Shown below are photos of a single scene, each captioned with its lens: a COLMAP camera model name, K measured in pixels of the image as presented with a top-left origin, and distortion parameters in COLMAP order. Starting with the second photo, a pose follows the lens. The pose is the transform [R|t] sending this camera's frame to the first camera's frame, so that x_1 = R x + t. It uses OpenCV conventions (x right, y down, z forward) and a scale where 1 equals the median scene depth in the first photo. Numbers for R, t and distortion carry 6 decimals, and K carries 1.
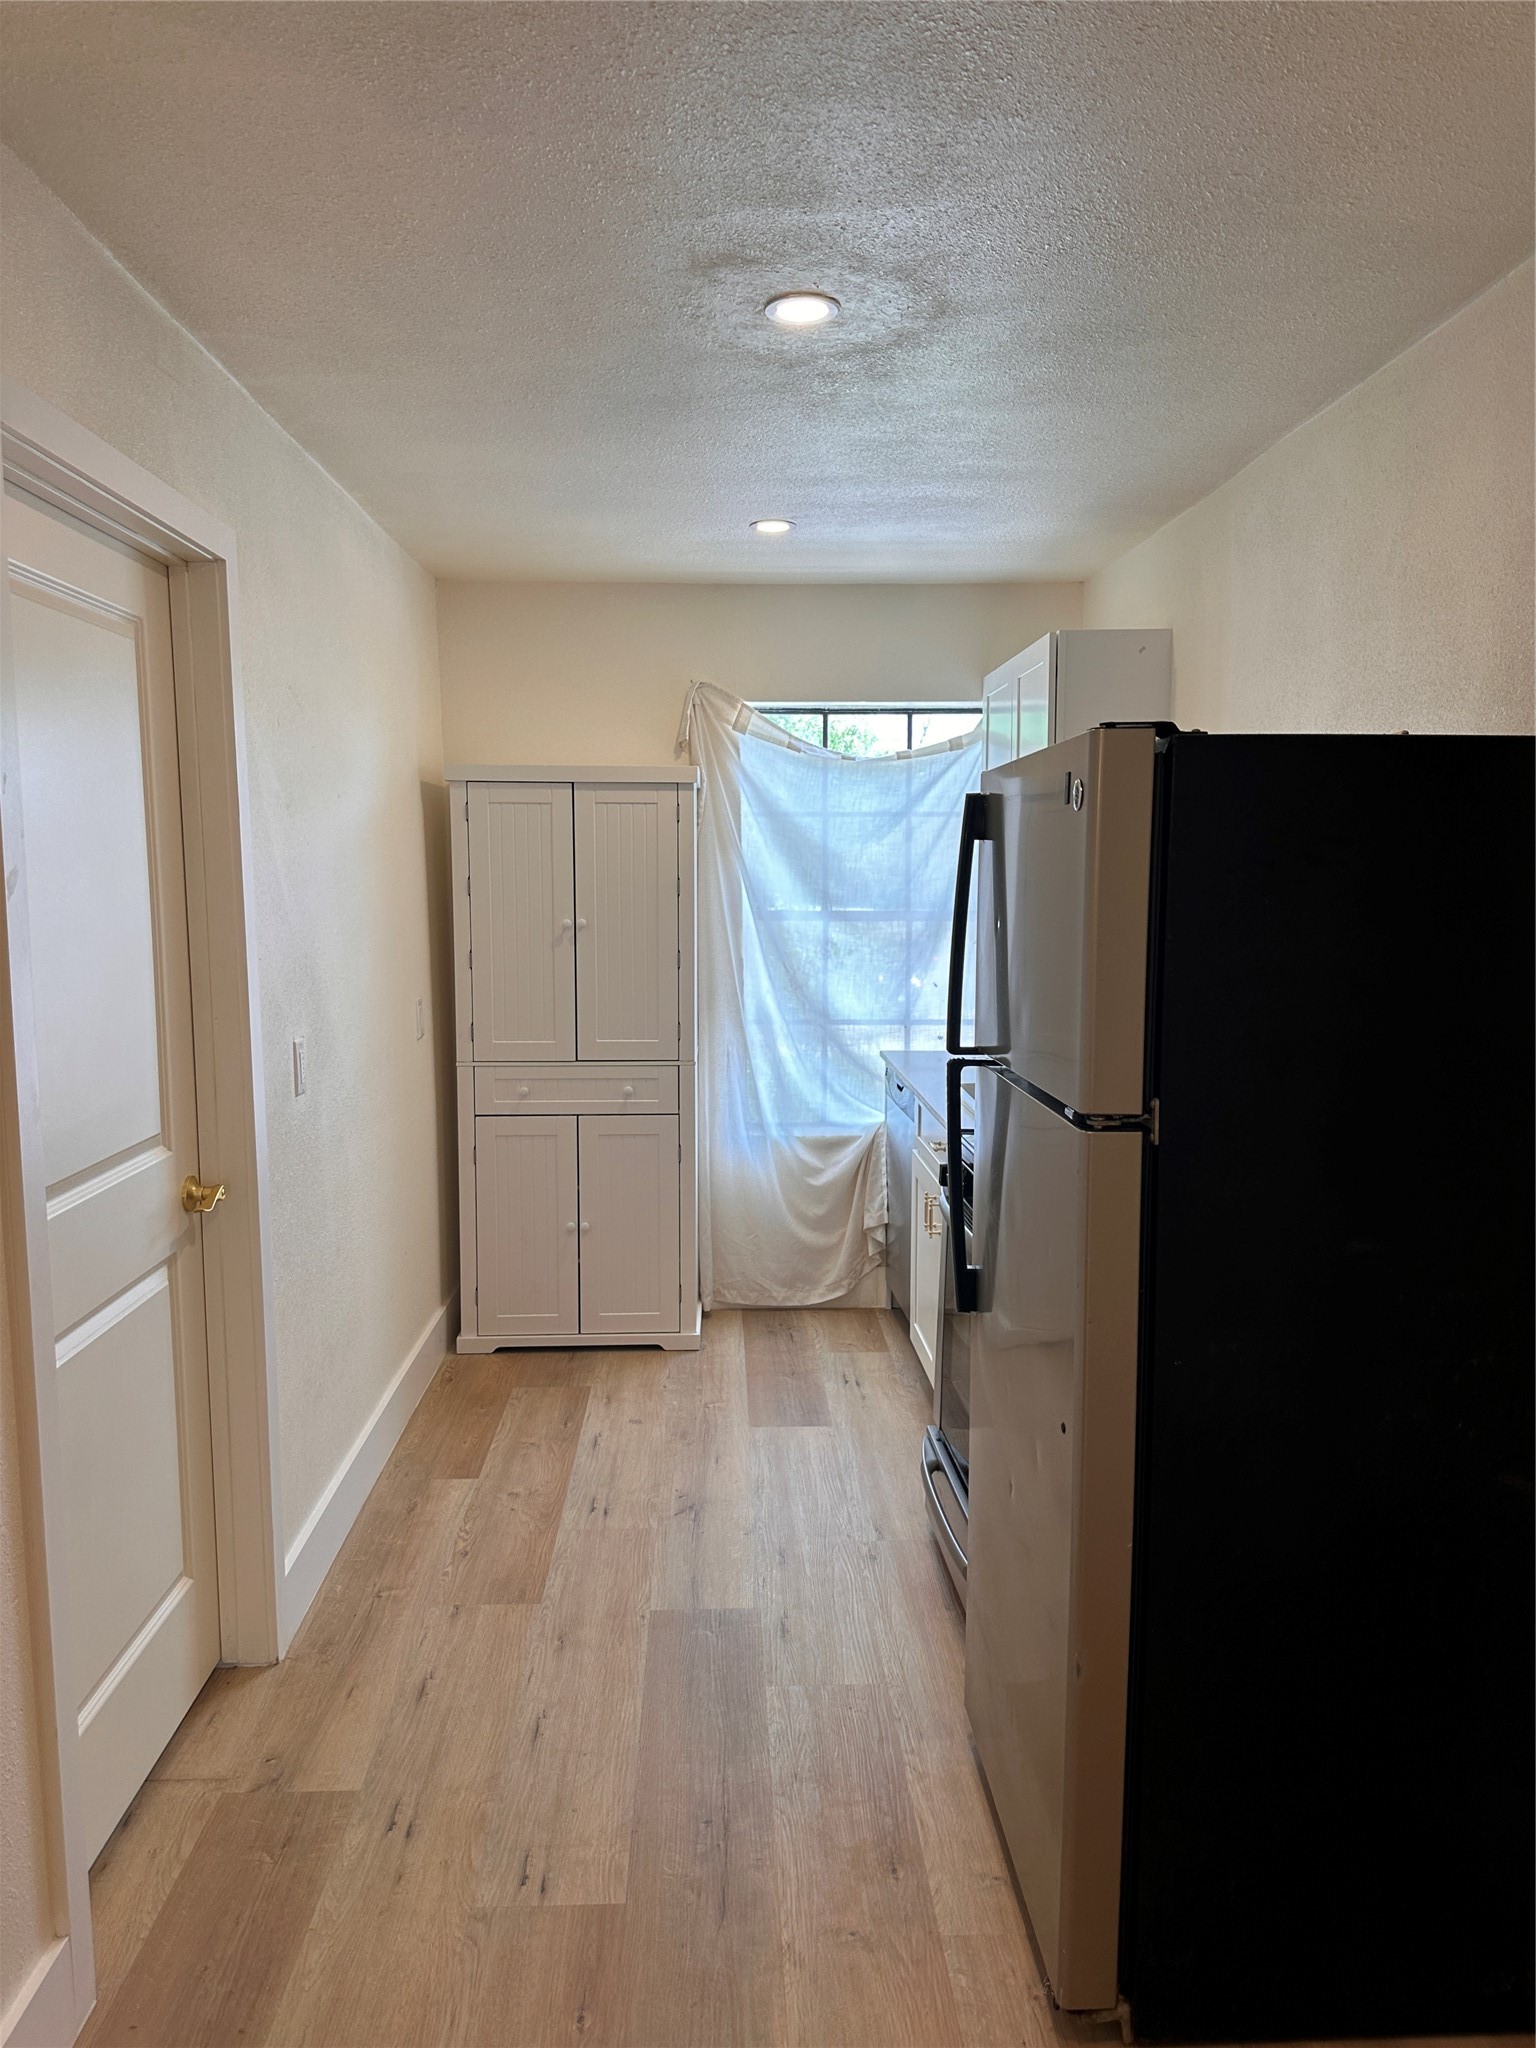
lens RADIAL K [[1474.4, 0, 767.3], [0, 1474.4, 1027.4], [0, 0, 1]] dist [0.005593, -0.010990]
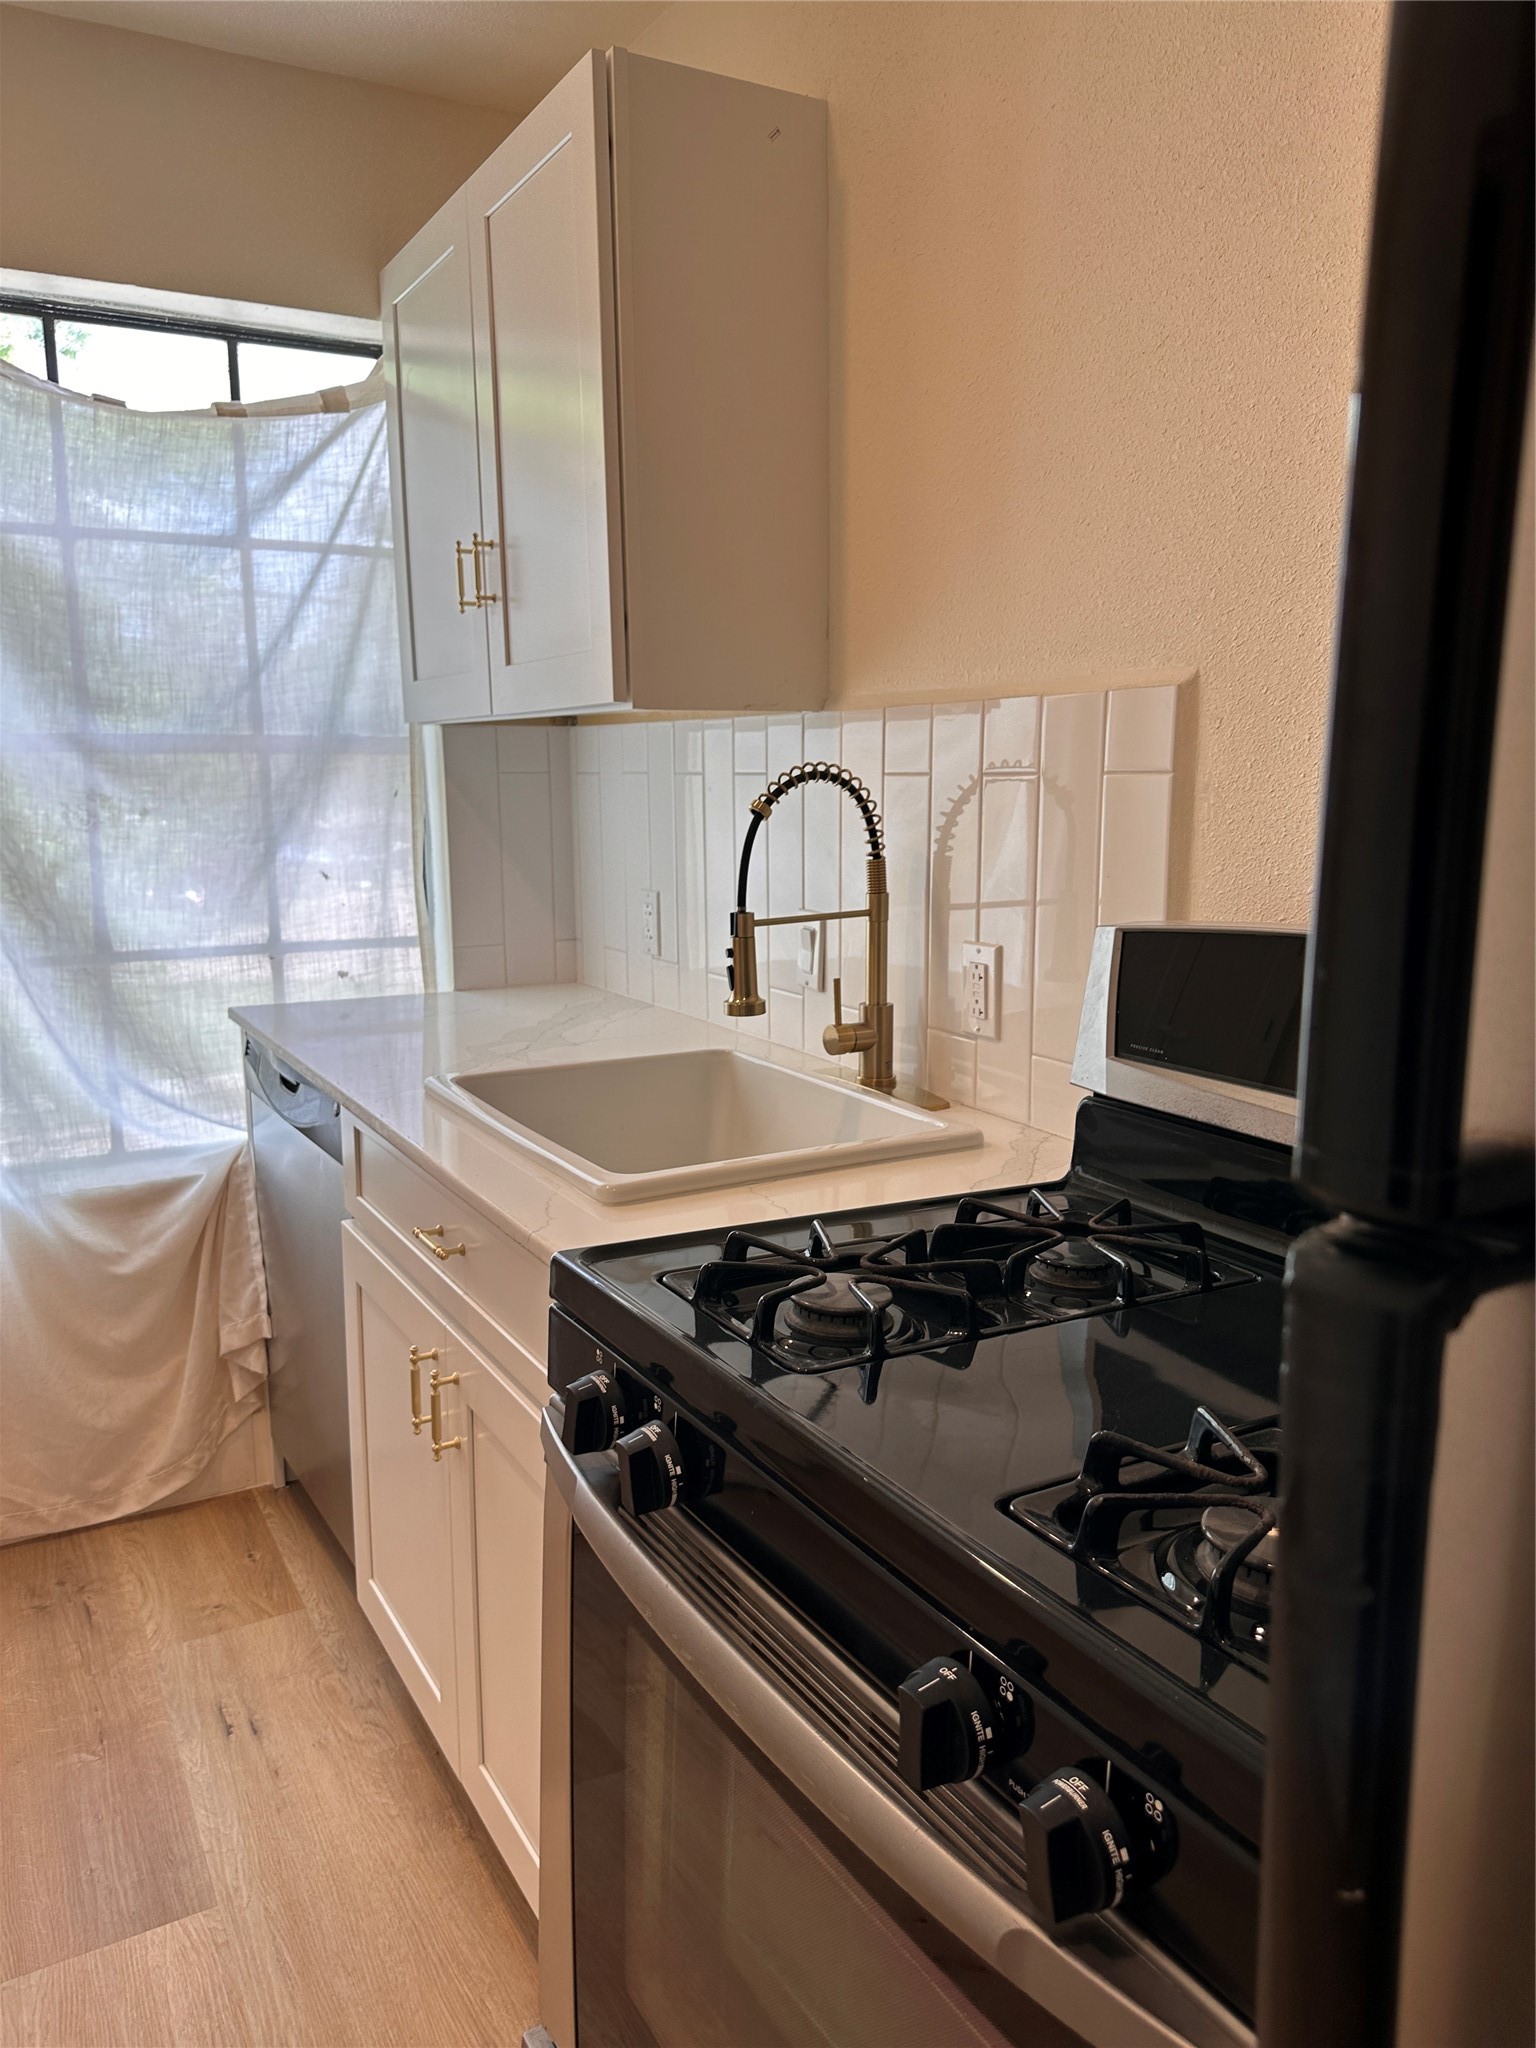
lens RADIAL K [[1474.4, 0, 761.5], [0, 1474.4, 1036.4], [0, 0, 1]] dist [0.005593, -0.010990]
pose [[0.889599, -0.083165, 0.449107, 0.011260], [0.054917, 0.995626, 0.075588, -0.002528], [-0.453429, -0.042580, 0.890275, 0.465568]]
